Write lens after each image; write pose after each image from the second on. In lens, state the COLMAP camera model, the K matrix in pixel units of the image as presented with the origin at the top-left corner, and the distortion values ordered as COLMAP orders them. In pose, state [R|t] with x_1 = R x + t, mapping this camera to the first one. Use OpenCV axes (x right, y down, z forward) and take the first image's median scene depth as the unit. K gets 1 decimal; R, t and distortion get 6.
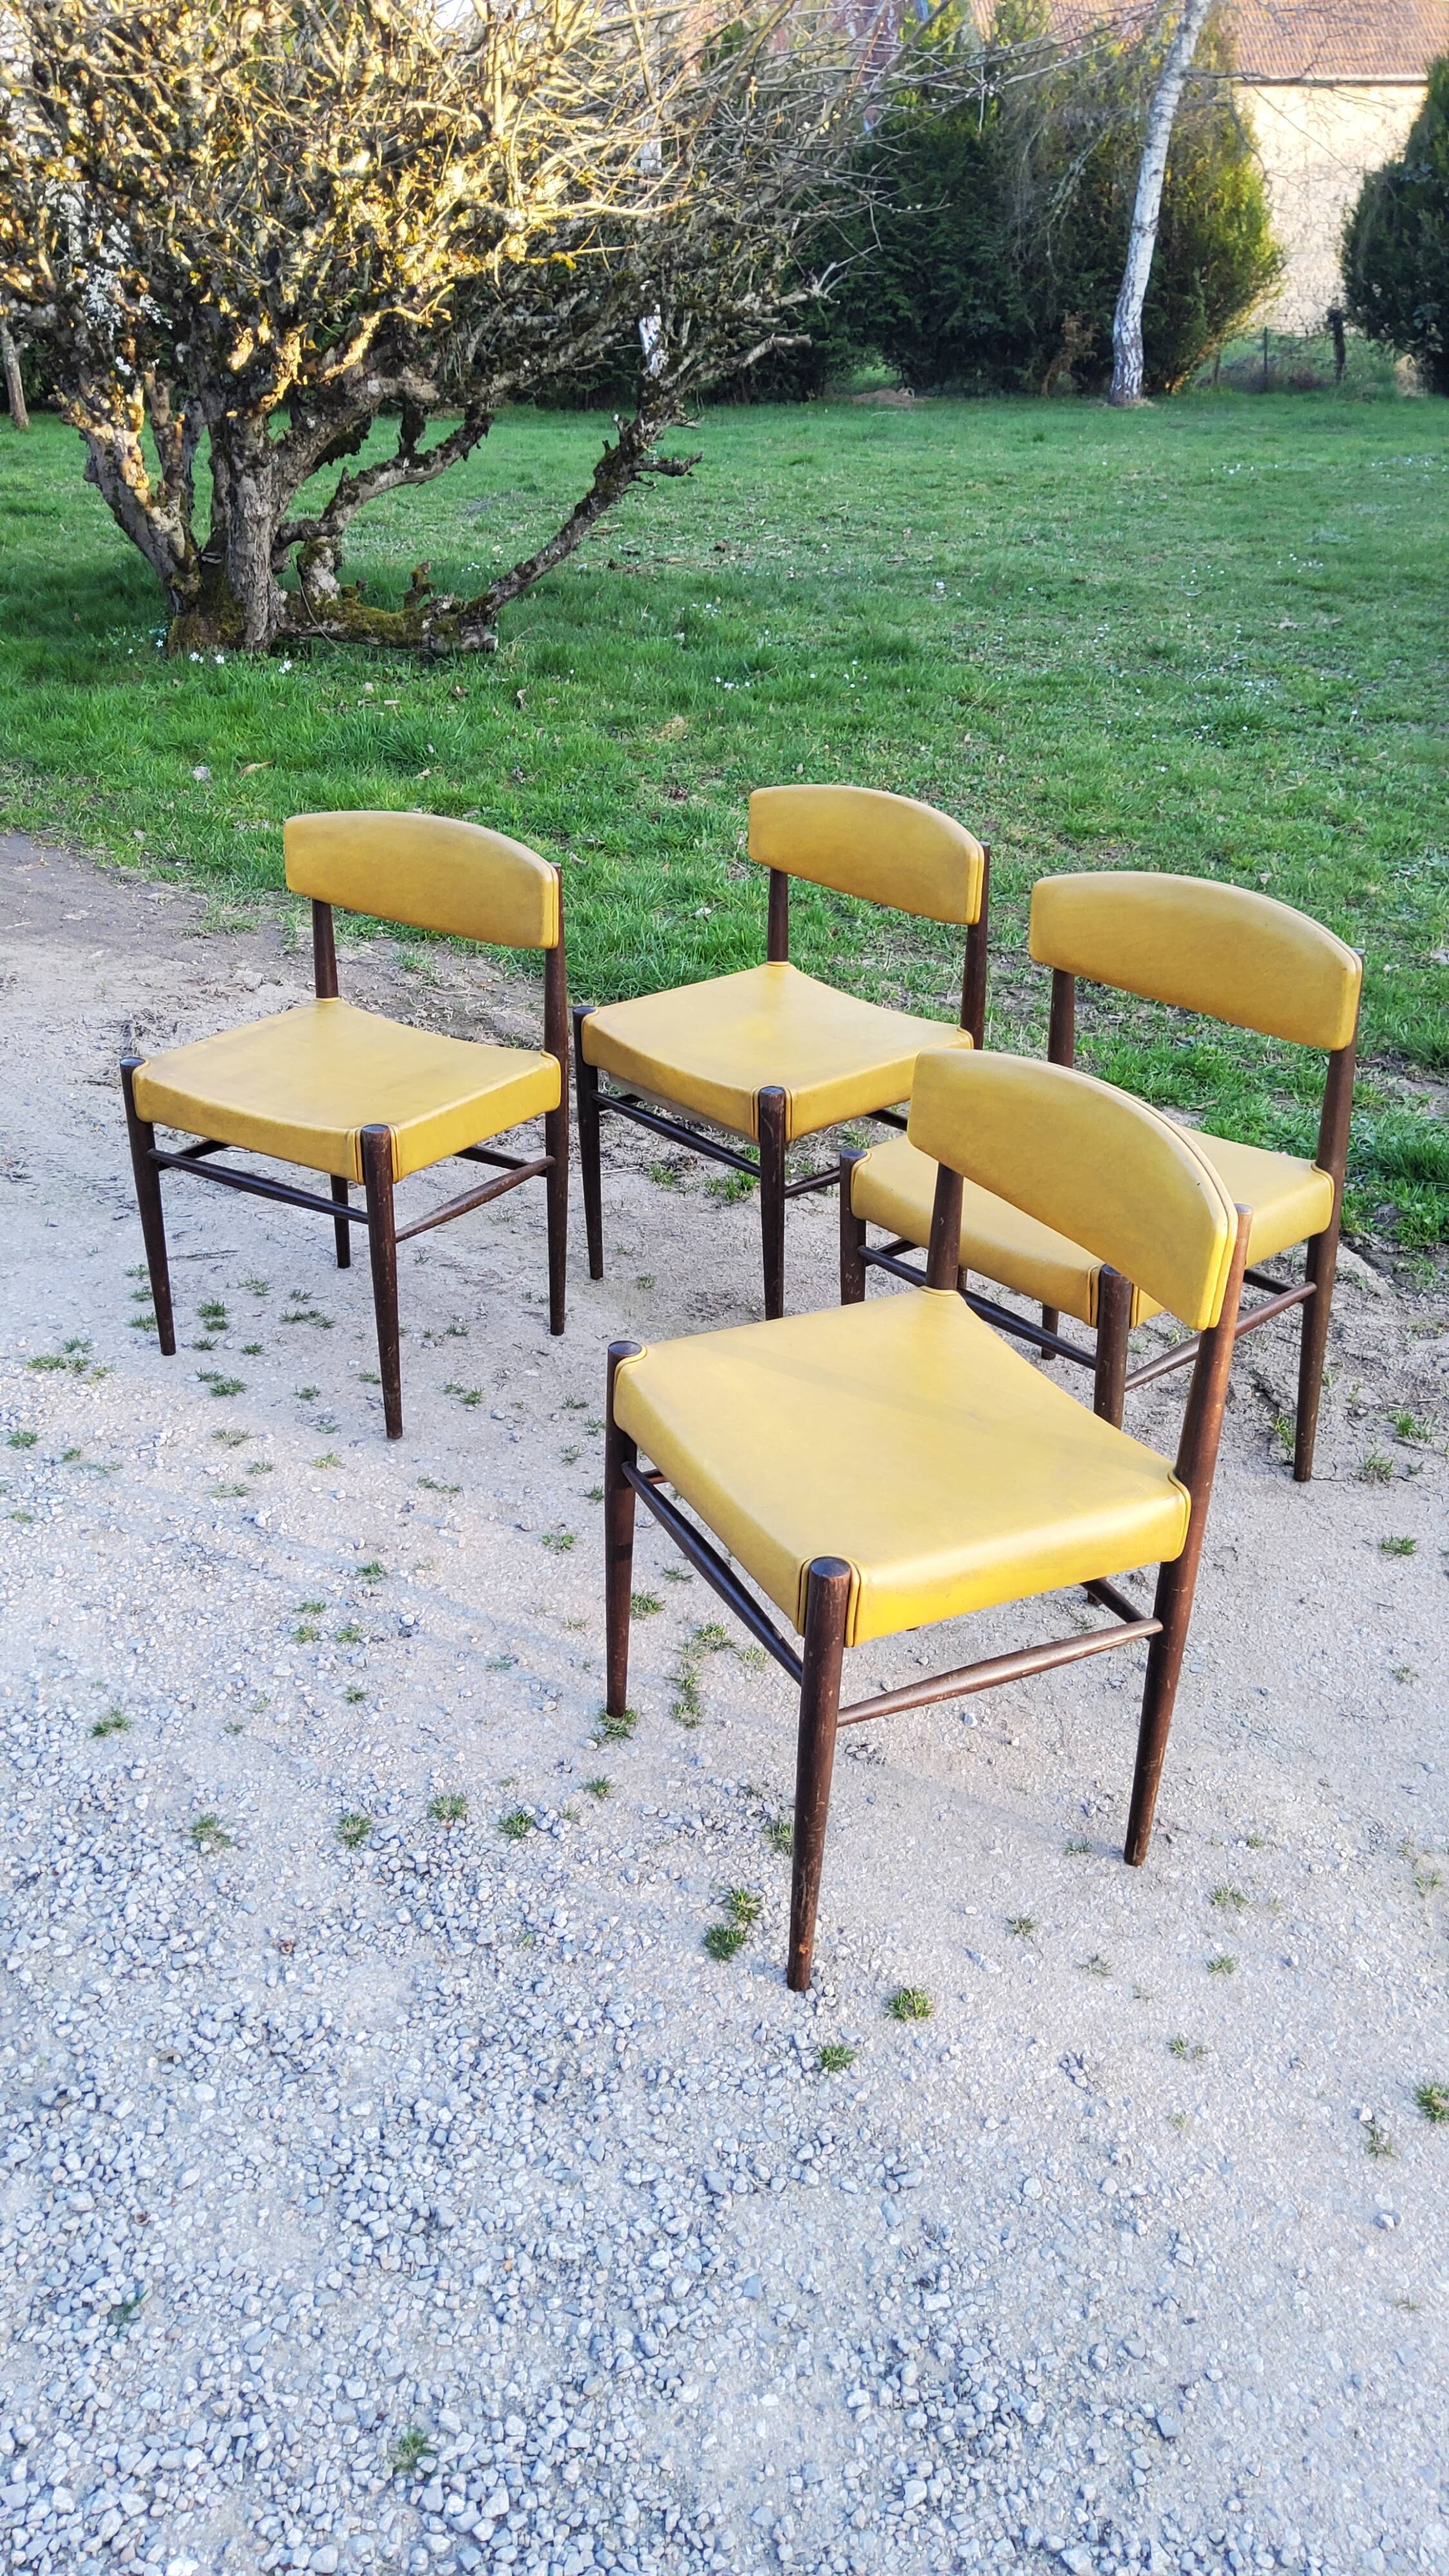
lens RADIAL K [[1951.7, 0, 722.8], [0, 1951.7, 1277.0], [0, 0, 1]] dist [0.058844, -0.108449]
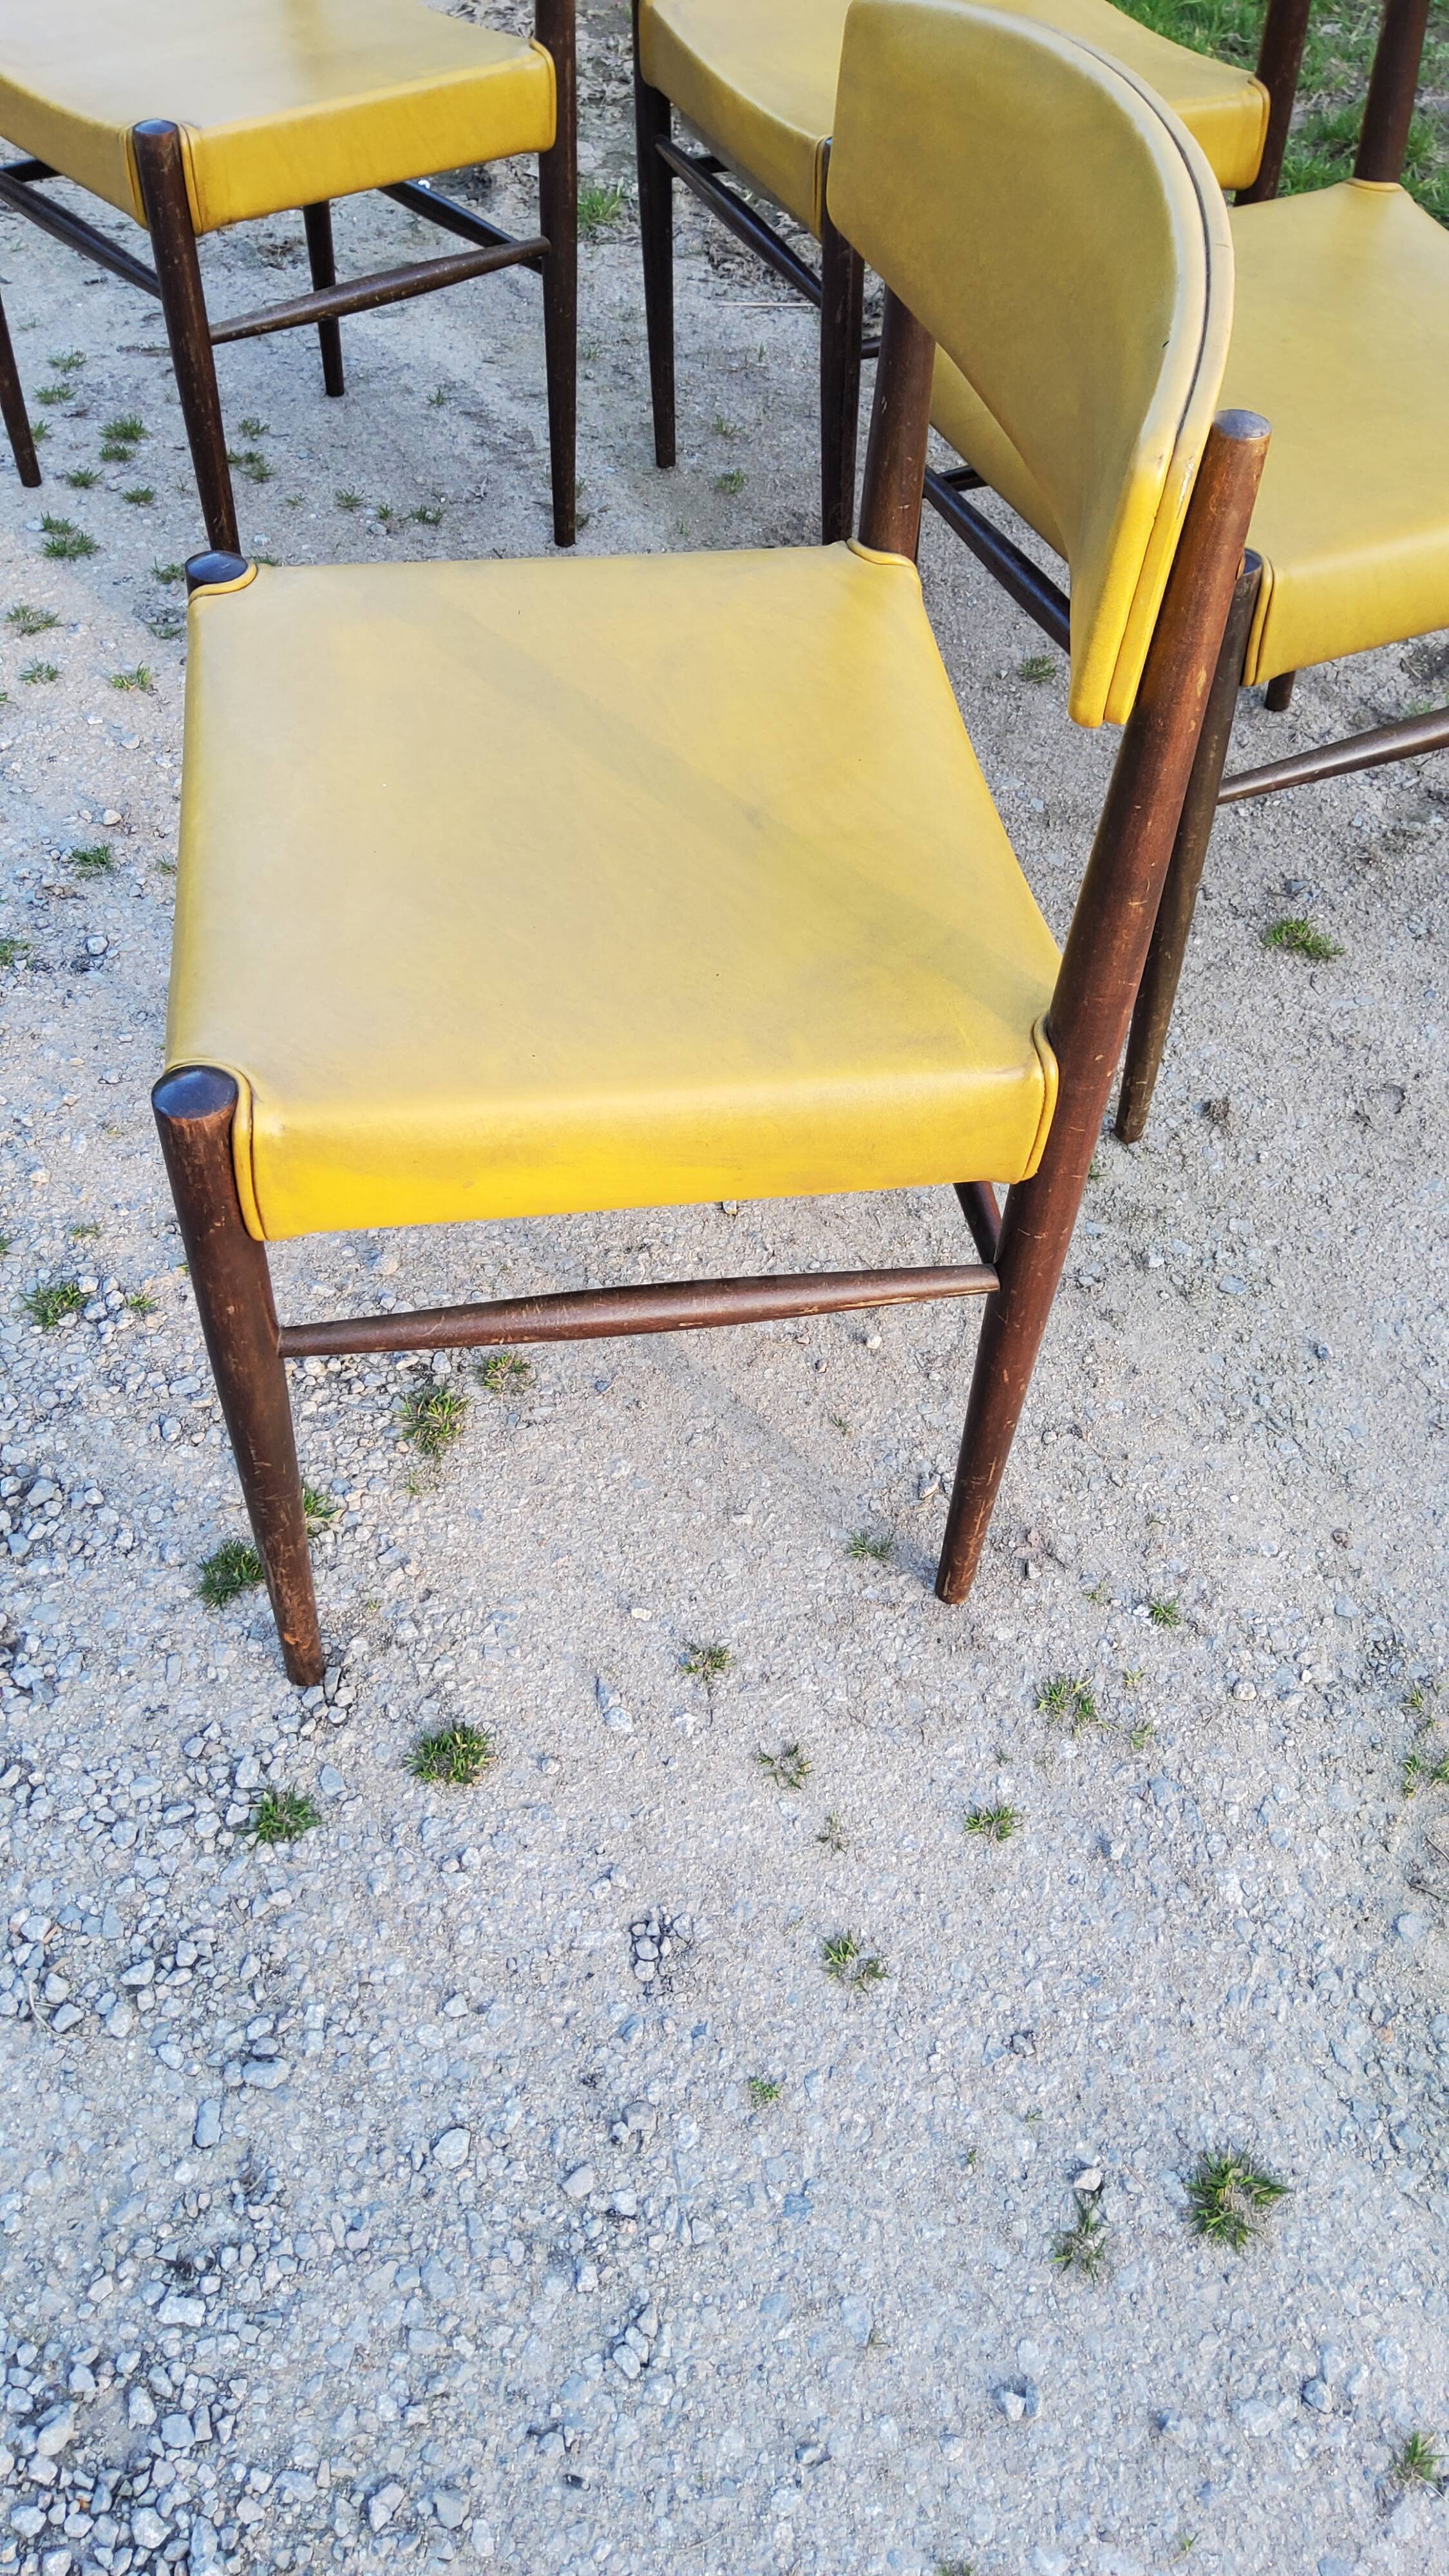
lens RADIAL K [[1951.7, 0, 704.1], [0, 1951.7, 1282.3], [0, 0, 1]] dist [0.058844, -0.108449]
pose [[0.952586, 0.232480, -0.196299, 0.257020], [-0.141498, 0.909613, 0.390618, -0.017809], [0.269367, -0.344321, 0.899380, 0.515582]]
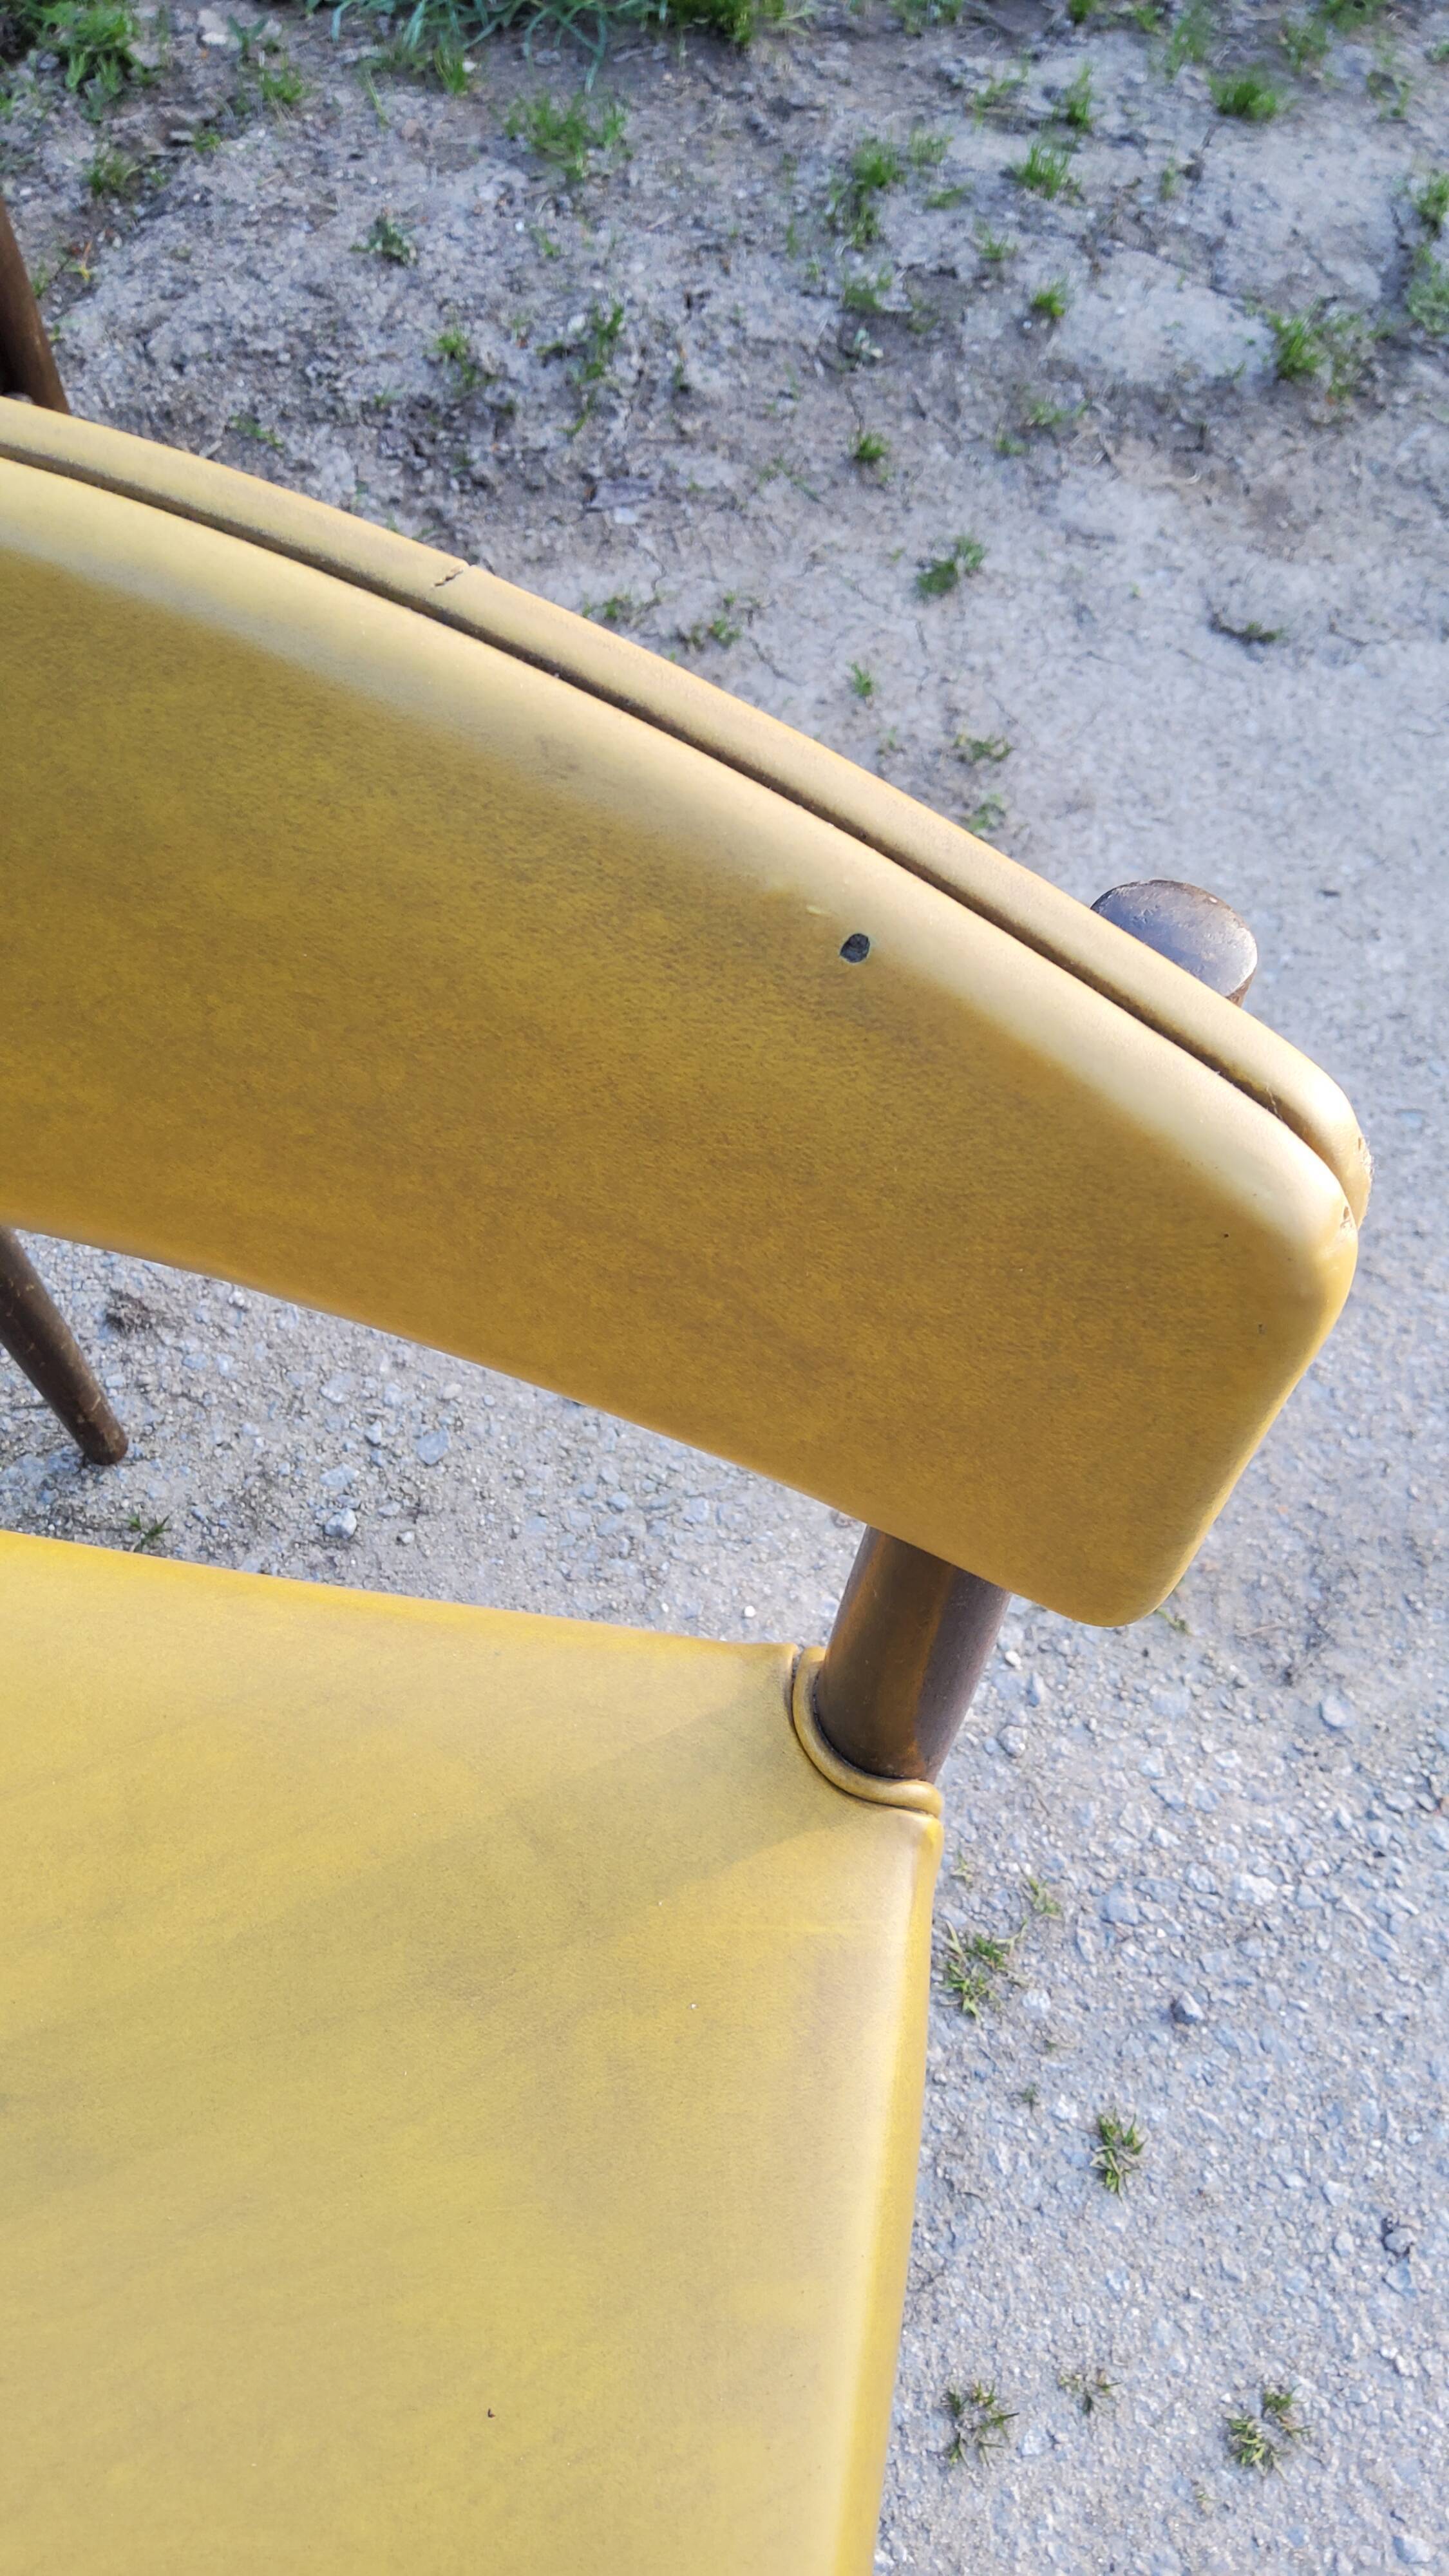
lens RADIAL K [[1951.7, 0, 750.9], [0, 1951.7, 1298.7], [0, 0, 1]] dist [0.058844, -0.108449]
pose [[0.582757, -0.707134, 0.400445, 0.168349], [0.326301, 0.654911, 0.681630, -0.114084], [-0.744259, -0.266559, 0.612392, 0.865089]]
